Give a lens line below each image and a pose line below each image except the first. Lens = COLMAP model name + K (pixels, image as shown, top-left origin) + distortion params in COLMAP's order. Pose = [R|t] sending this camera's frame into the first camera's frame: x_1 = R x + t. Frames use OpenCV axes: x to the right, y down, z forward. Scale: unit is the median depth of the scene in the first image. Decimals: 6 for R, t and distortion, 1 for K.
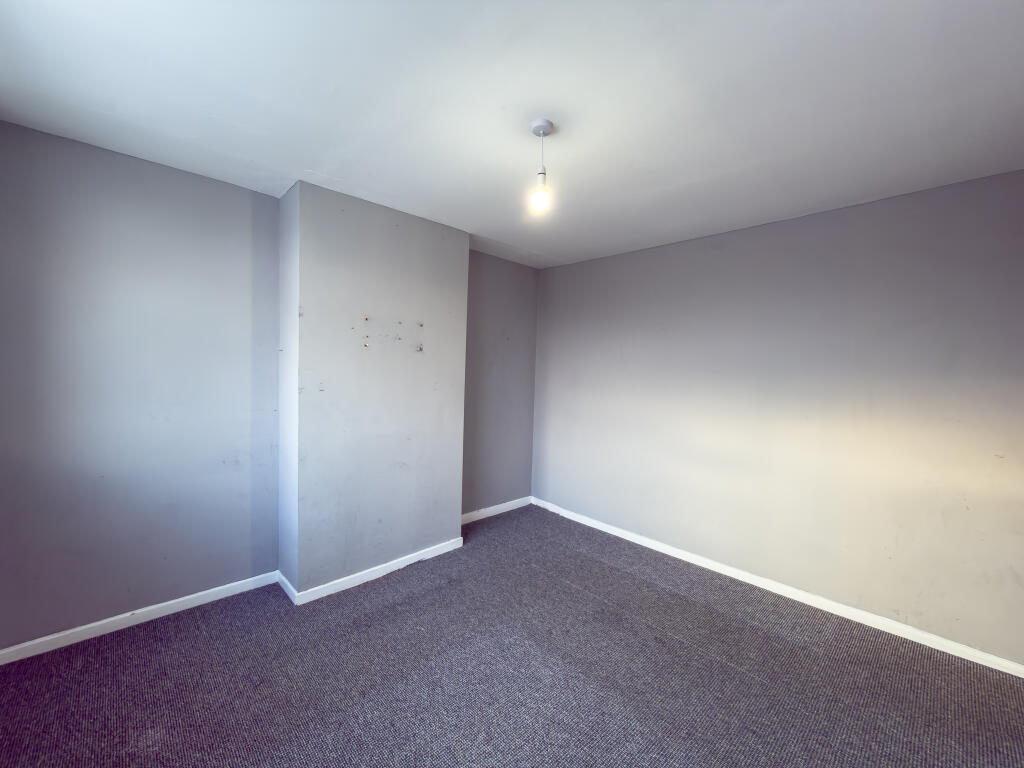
lens RADIAL K [[426.1, 0, 507.0], [0, 426.1, 384.6], [0, 0, 1]] dist [-0.002679, -0.000227]
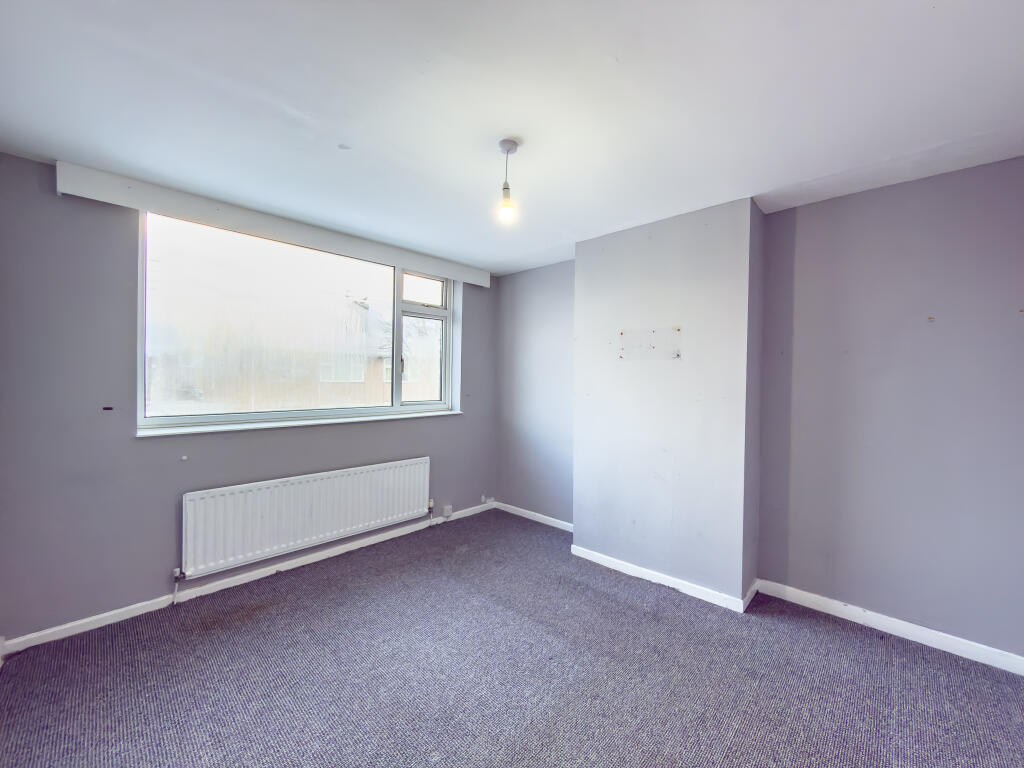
lens RADIAL K [[426.1, 0, 507.0], [0, 426.1, 384.6], [0, 0, 1]] dist [-0.002679, -0.000227]
pose [[0.012983, -0.009165, -0.999874, 0.775697], [-0.050156, 0.998693, -0.009806, 0.007487], [0.998657, 0.050277, 0.012507, 0.676546]]
